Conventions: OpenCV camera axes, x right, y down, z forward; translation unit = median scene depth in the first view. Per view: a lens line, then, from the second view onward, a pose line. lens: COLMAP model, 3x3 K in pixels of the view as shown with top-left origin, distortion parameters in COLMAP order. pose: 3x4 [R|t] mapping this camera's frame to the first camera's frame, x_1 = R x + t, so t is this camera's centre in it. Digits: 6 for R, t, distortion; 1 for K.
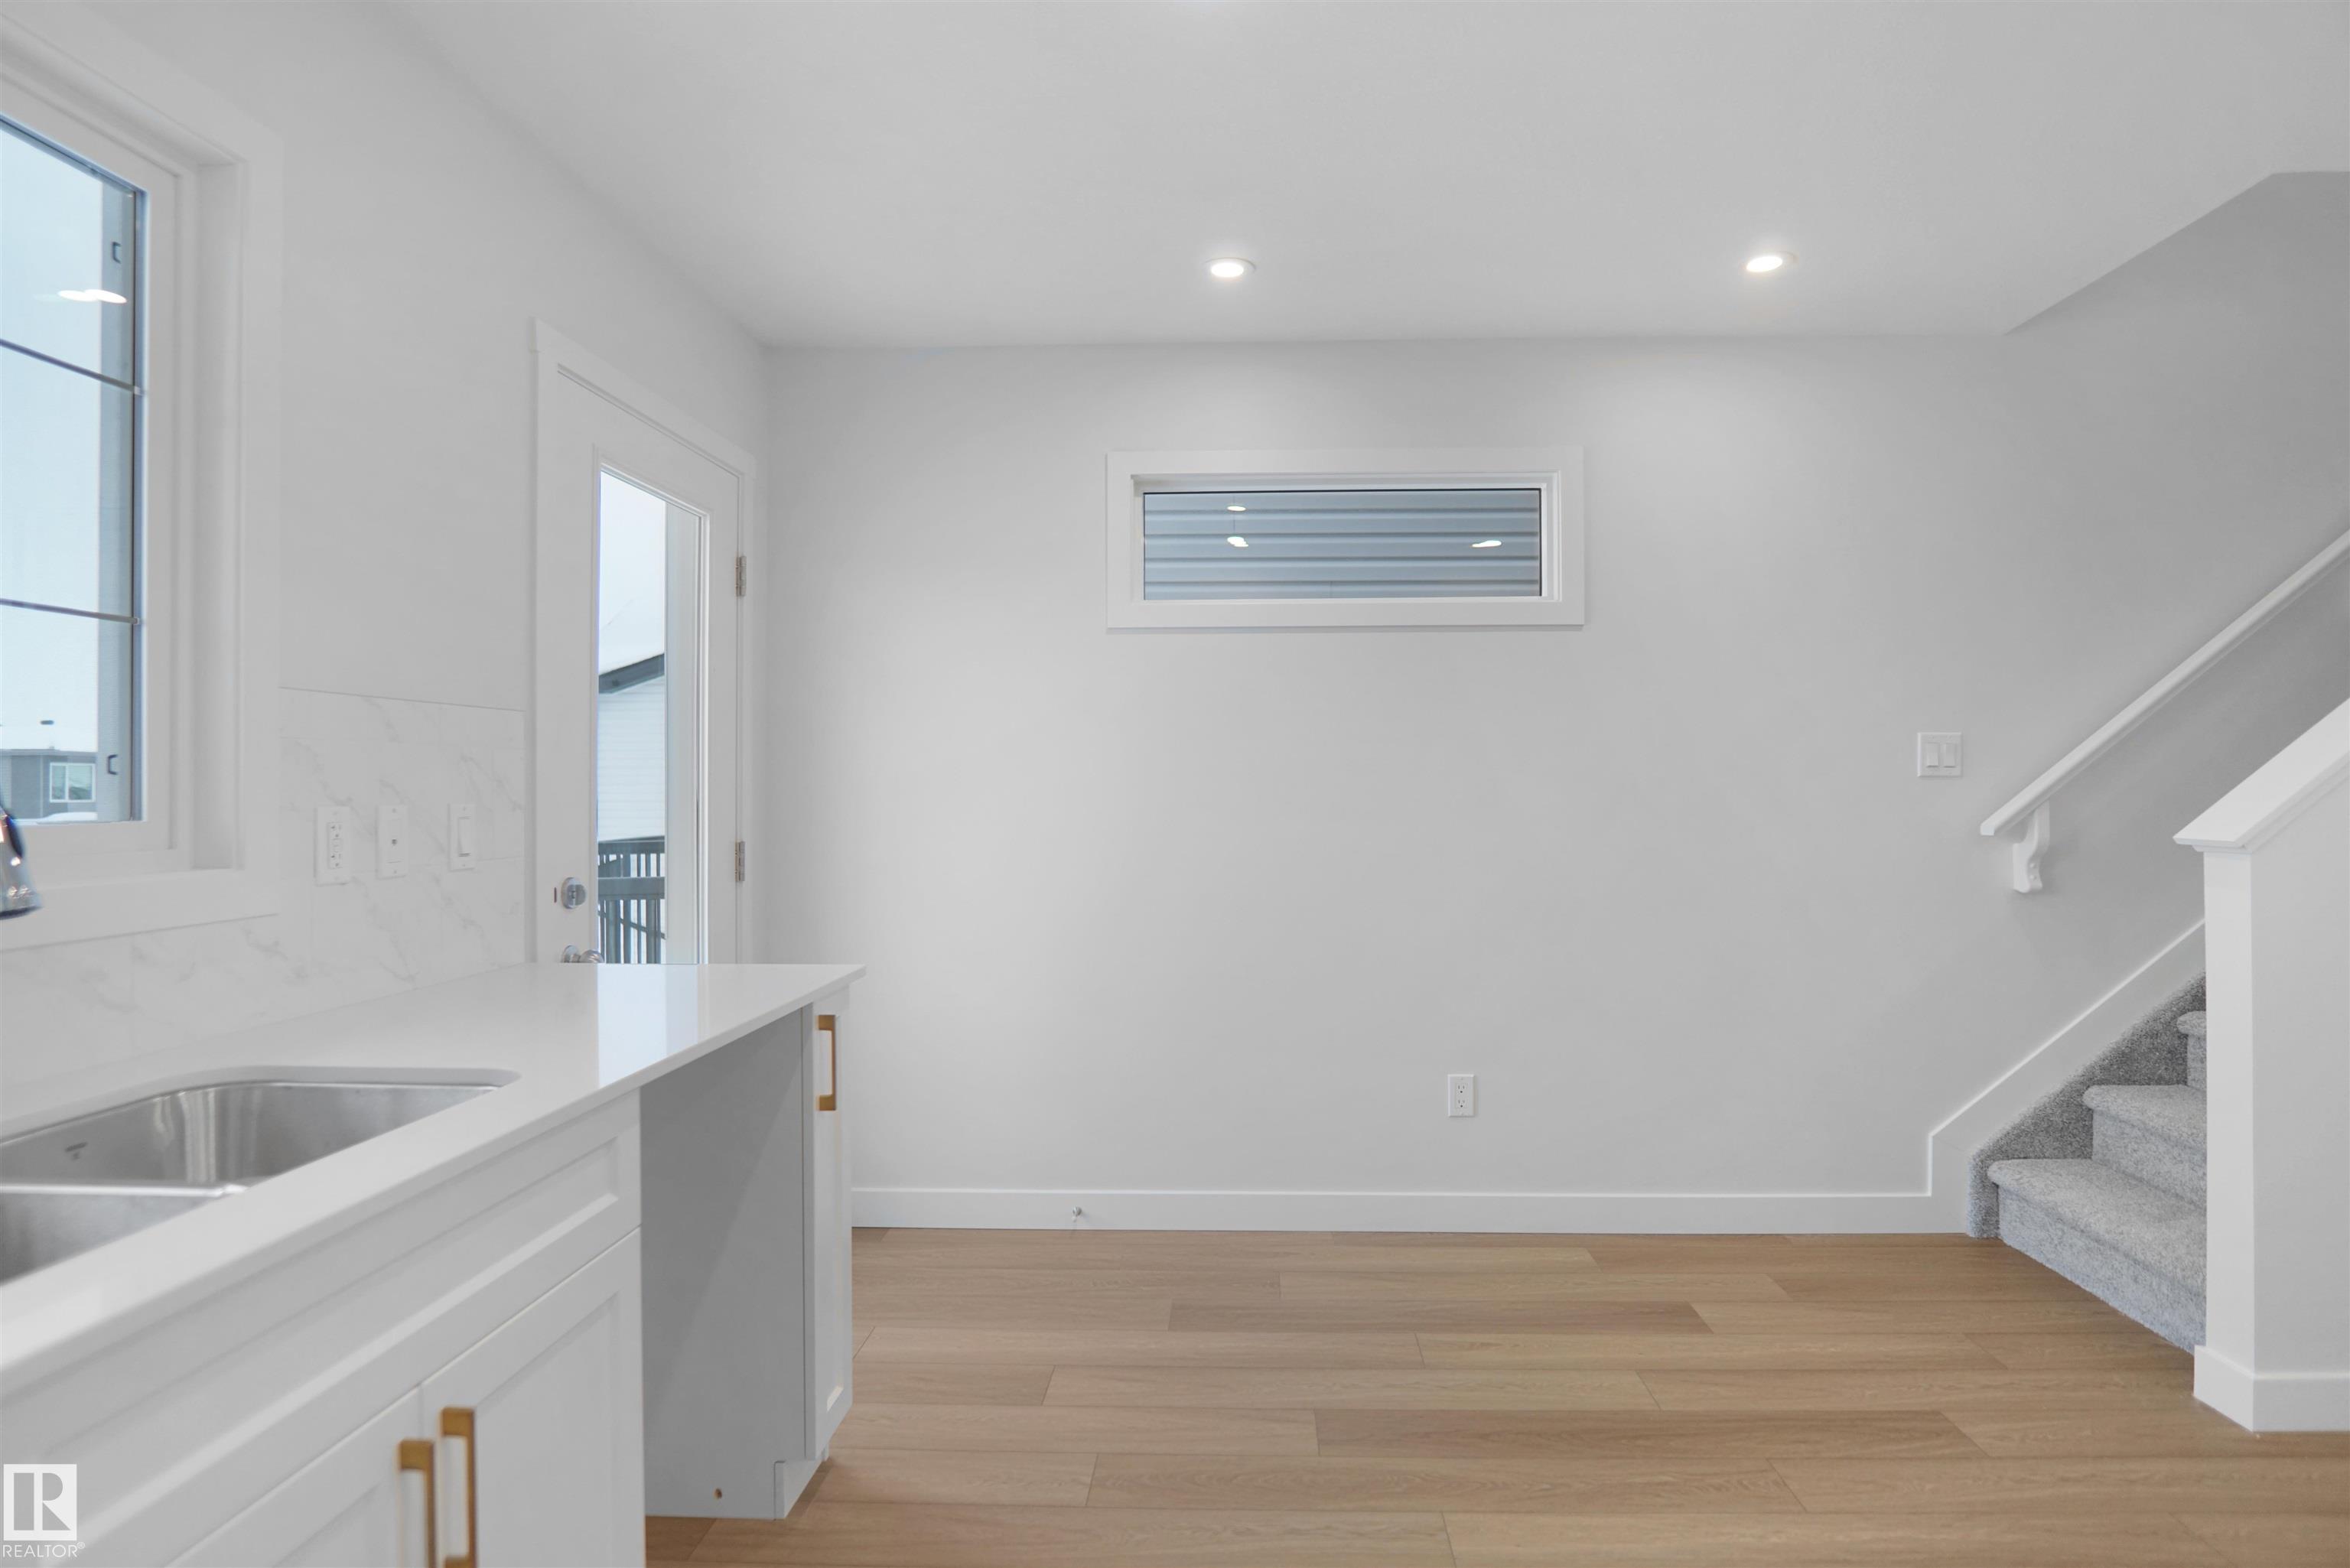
lens RADIAL K [[1303.4, 0, 1175.0], [0, 1303.4, 784.0], [0, 0, 1]] dist [-0.041291, -0.000079]
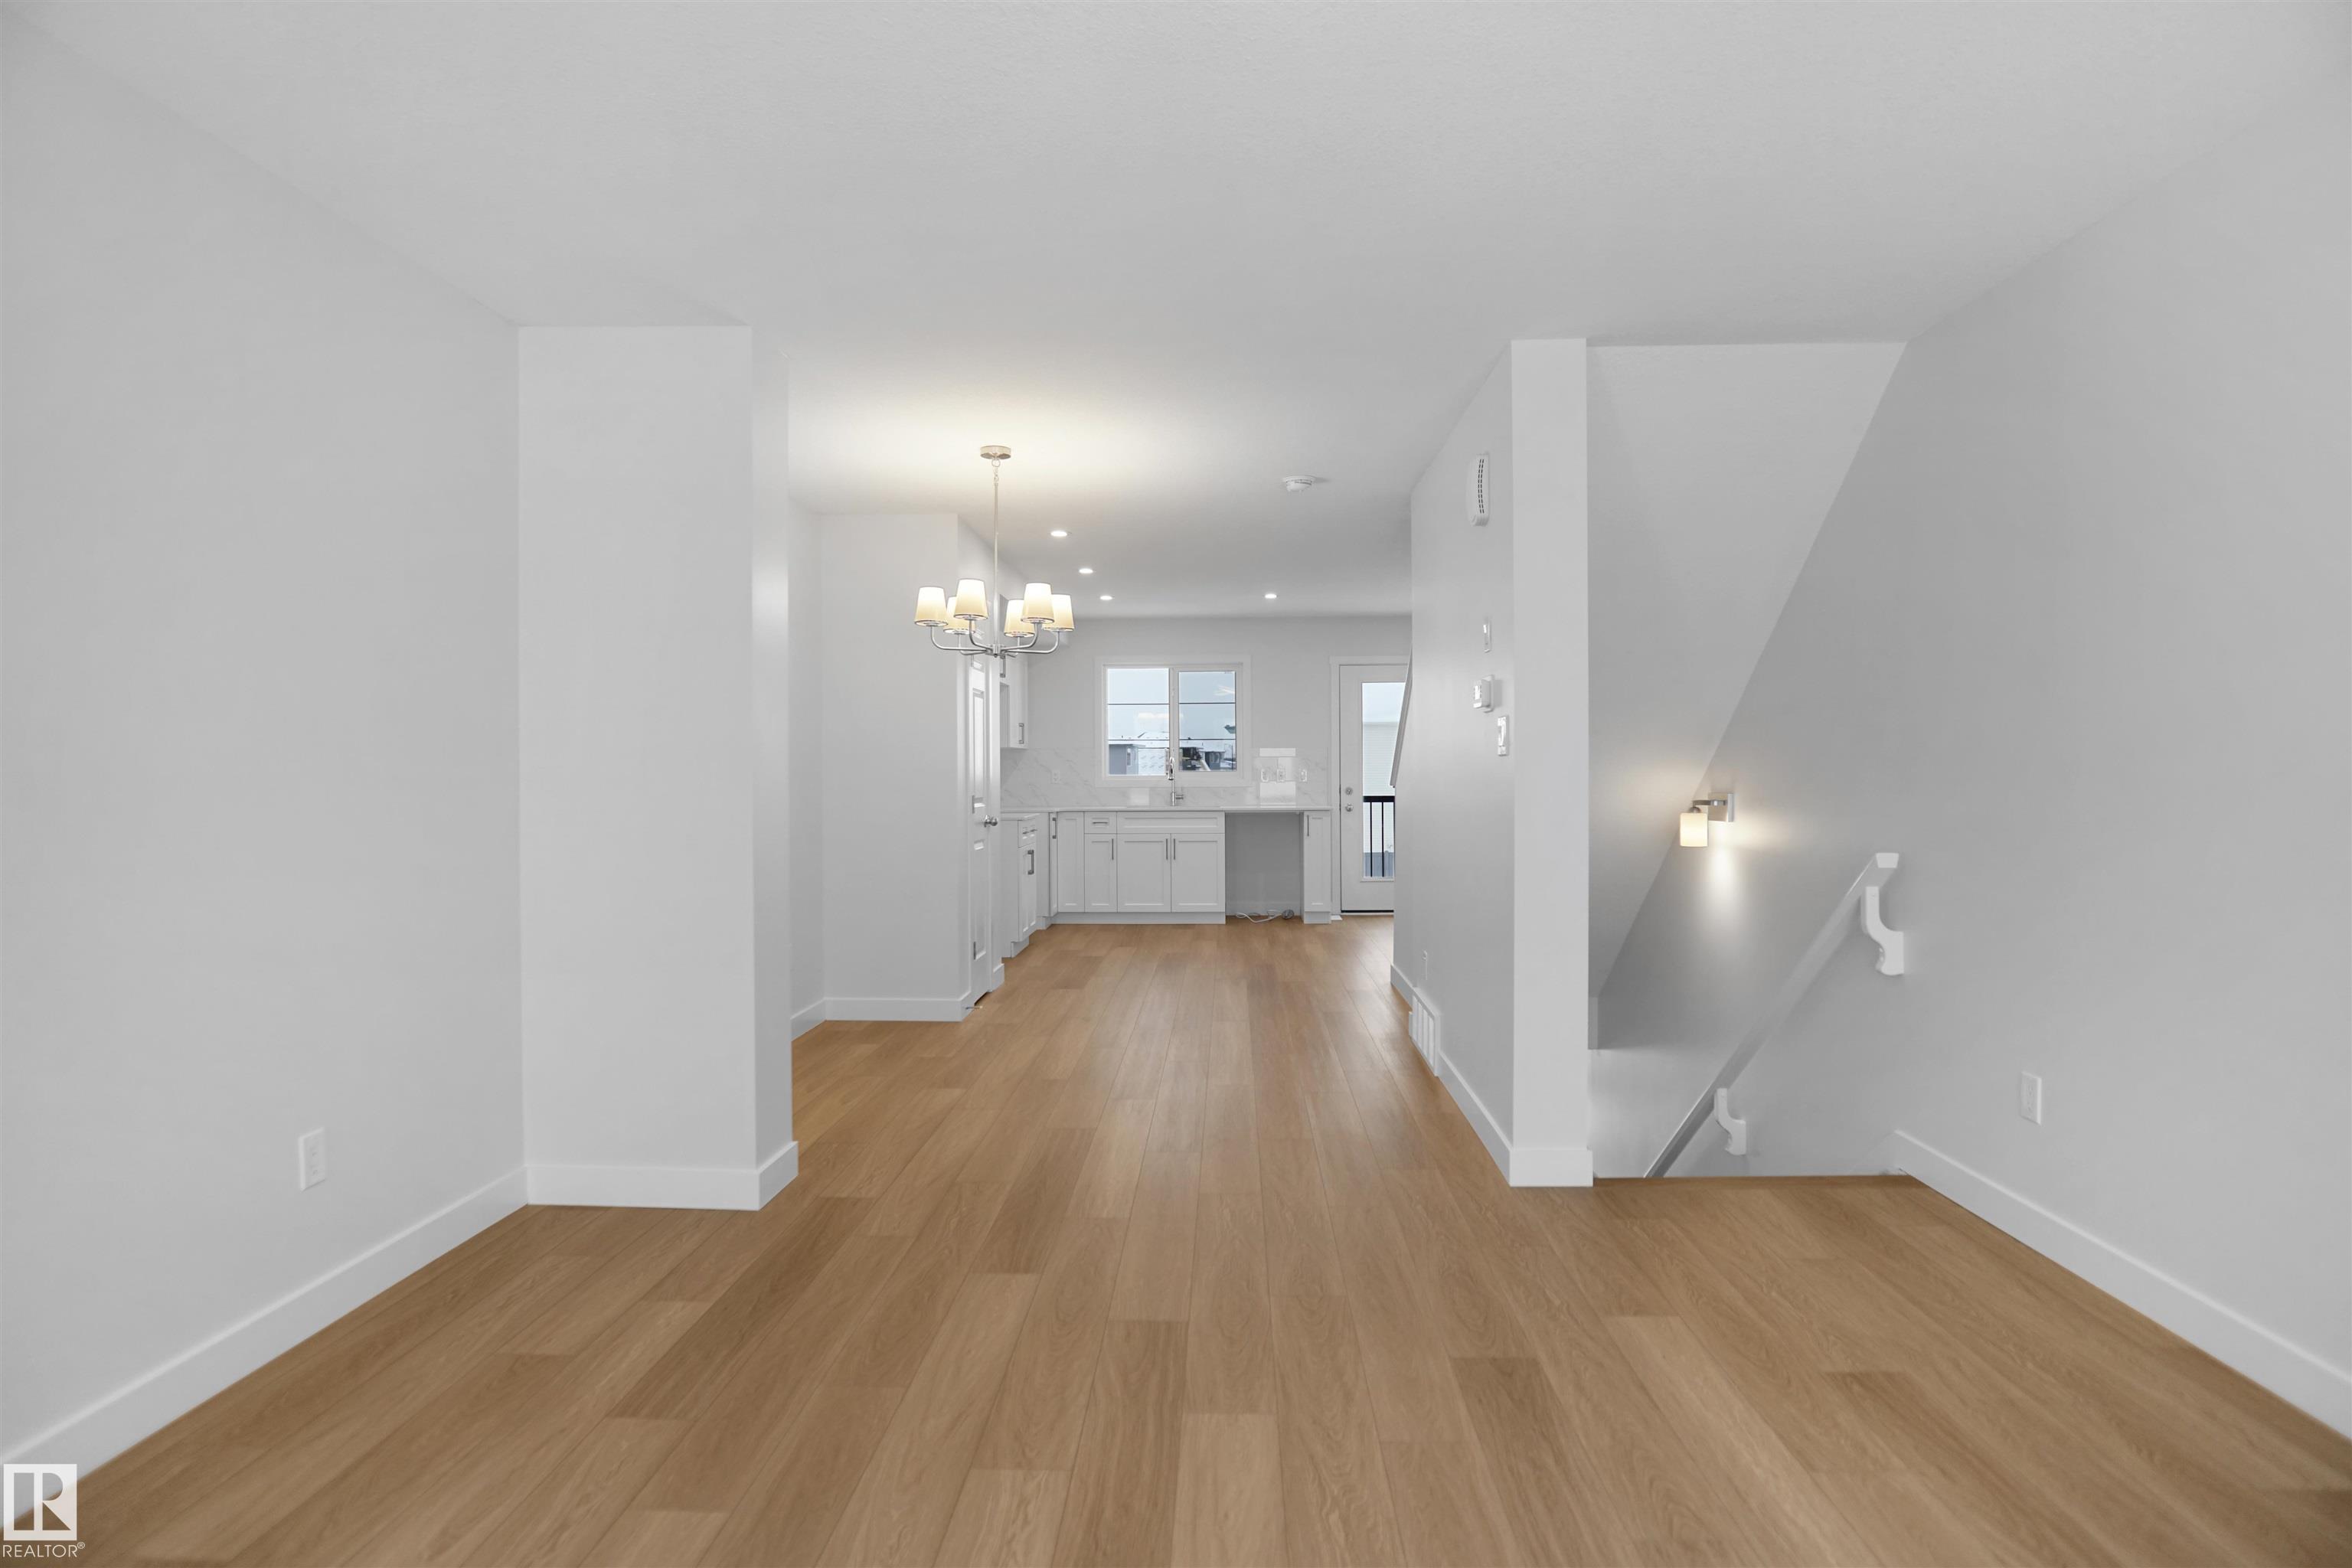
lens RADIAL K [[1238.1, 0, 1176.0], [0, 1238.1, 784.0], [0, 0, 1]] dist [-0.028229, 0.000226]
pose [[0.002598, 0.017077, -0.999851, 3.394268], [0.008725, 0.999816, 0.017099, -0.007964], [0.999959, -0.008768, 0.002448, 0.440600]]
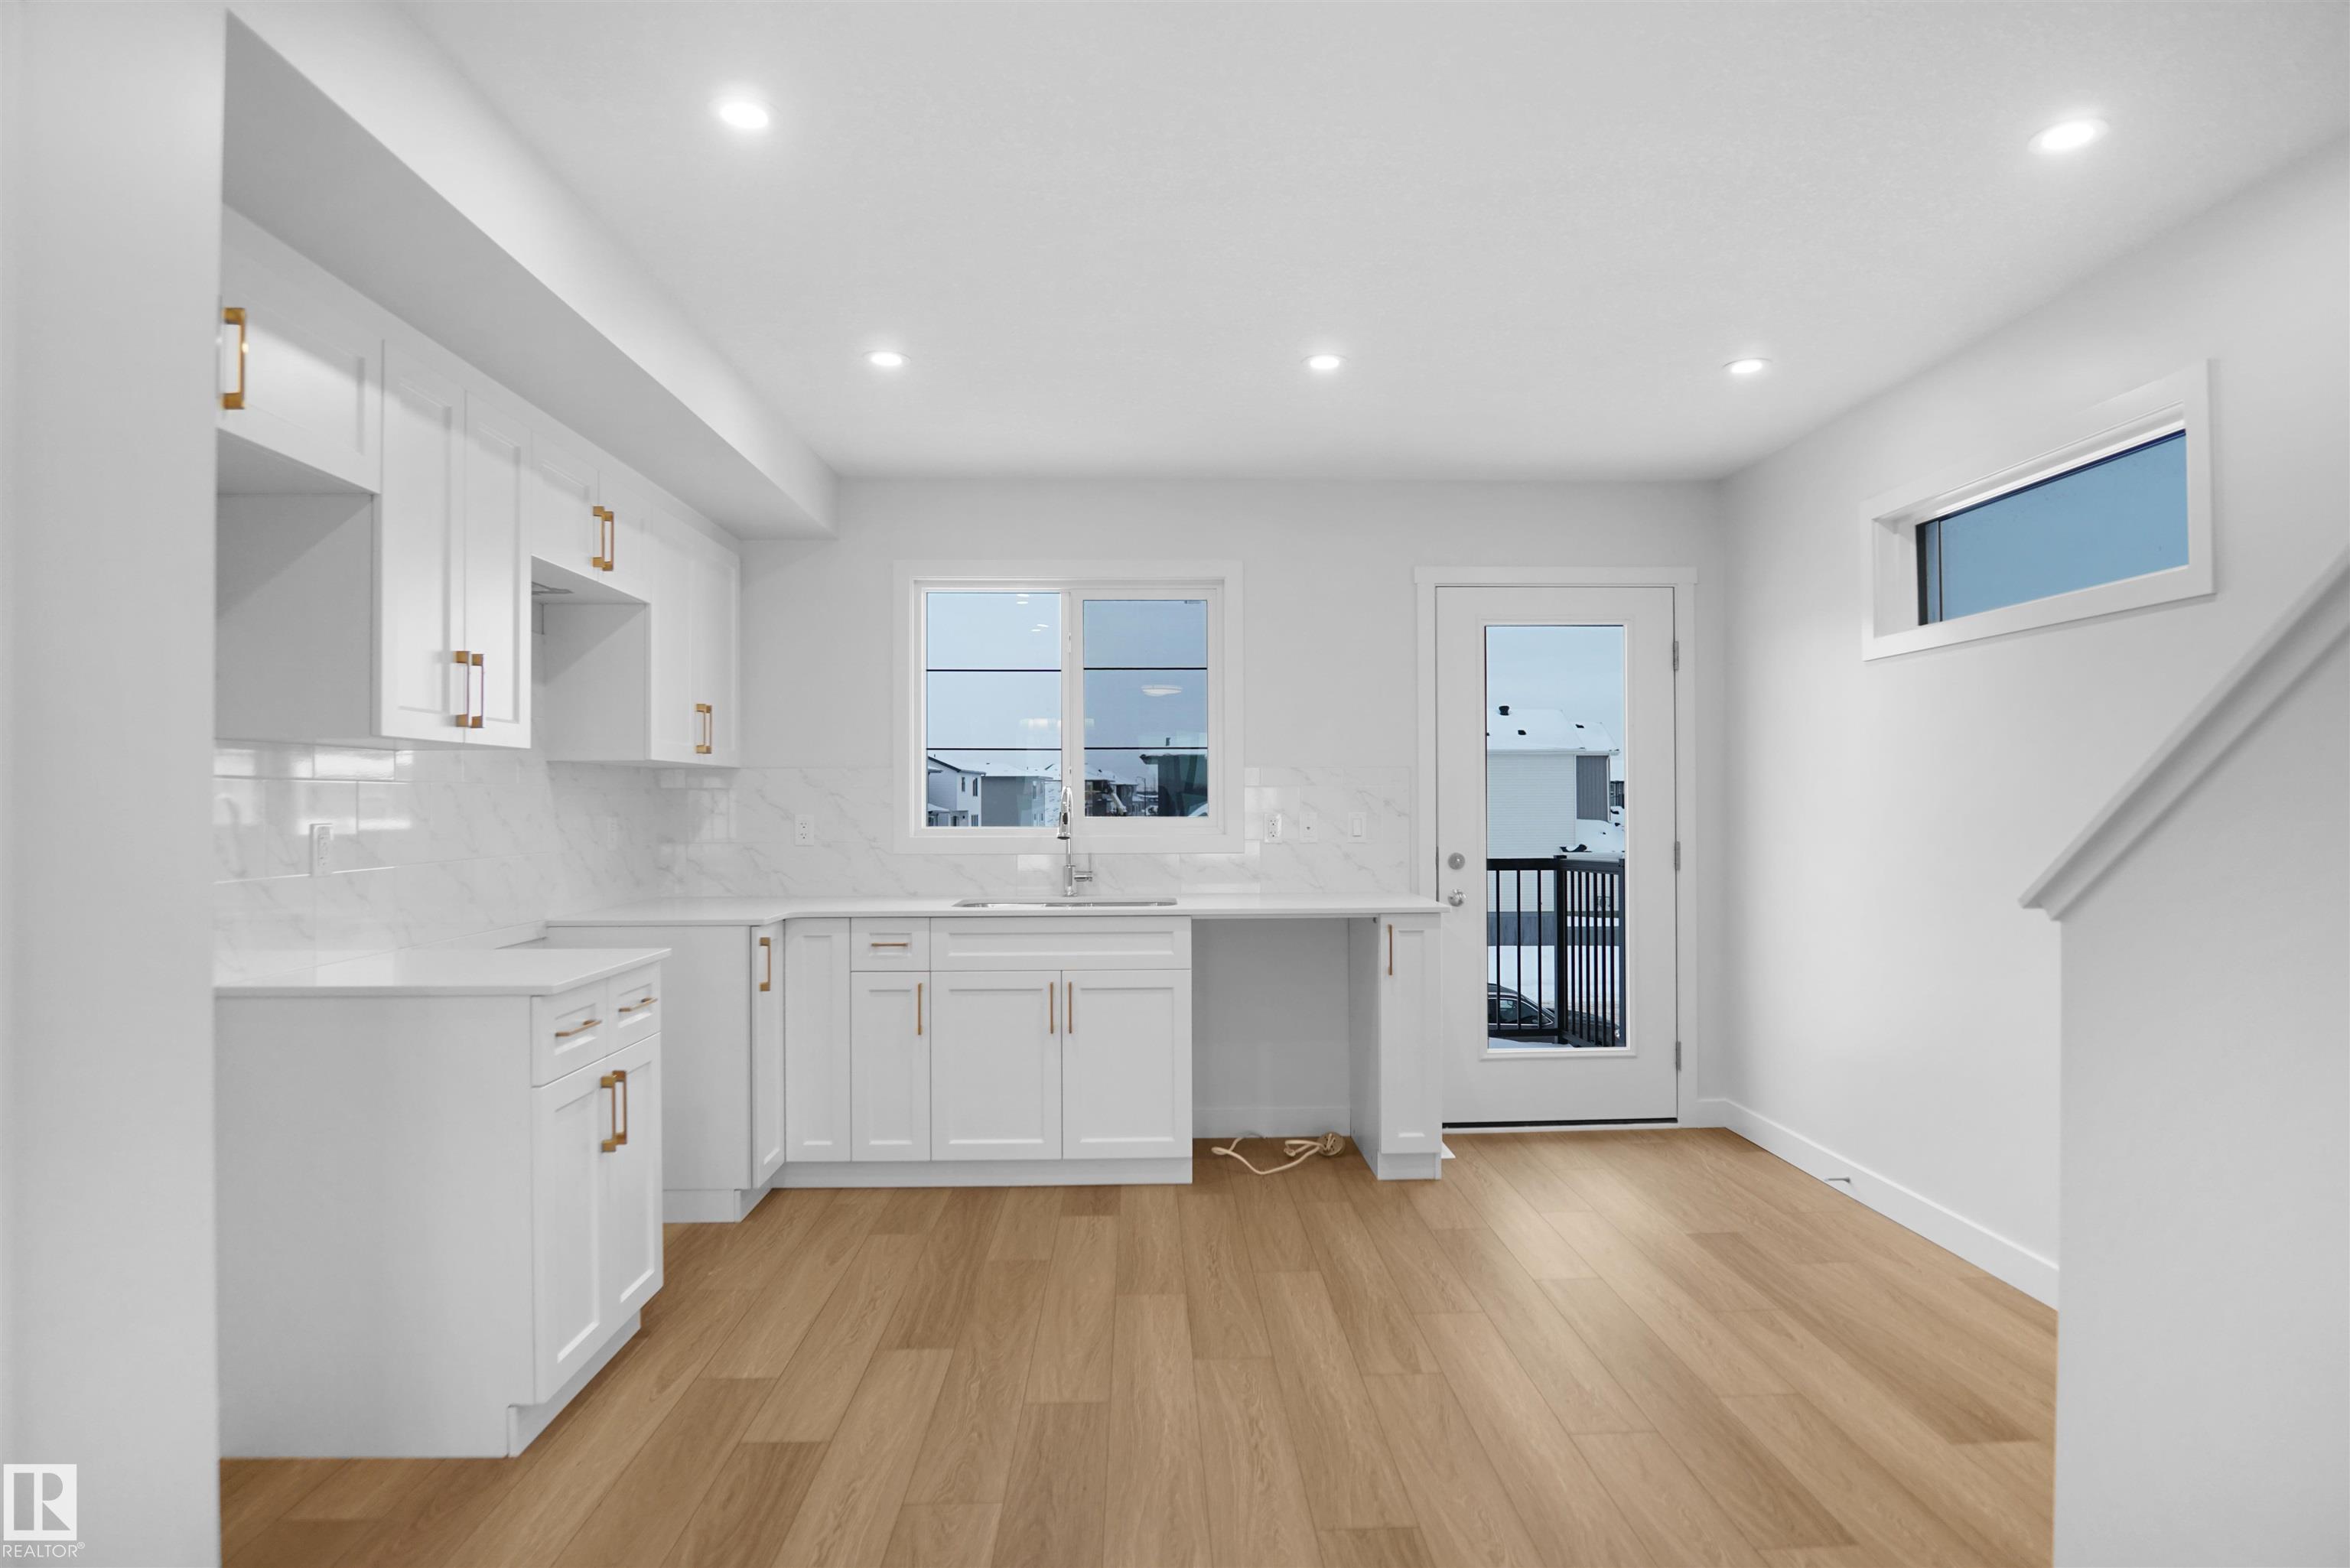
lens RADIAL K [[1287.5, 0, 1198.5], [0, 1287.5, 787.8], [0, 0, 1]] dist [-0.030354, 0.001446]
pose [[0.089762, -0.006390, -0.995943, 1.334705], [0.006786, 0.999960, -0.005804, -0.012428], [0.995940, -0.006237, 0.089802, 0.459538]]
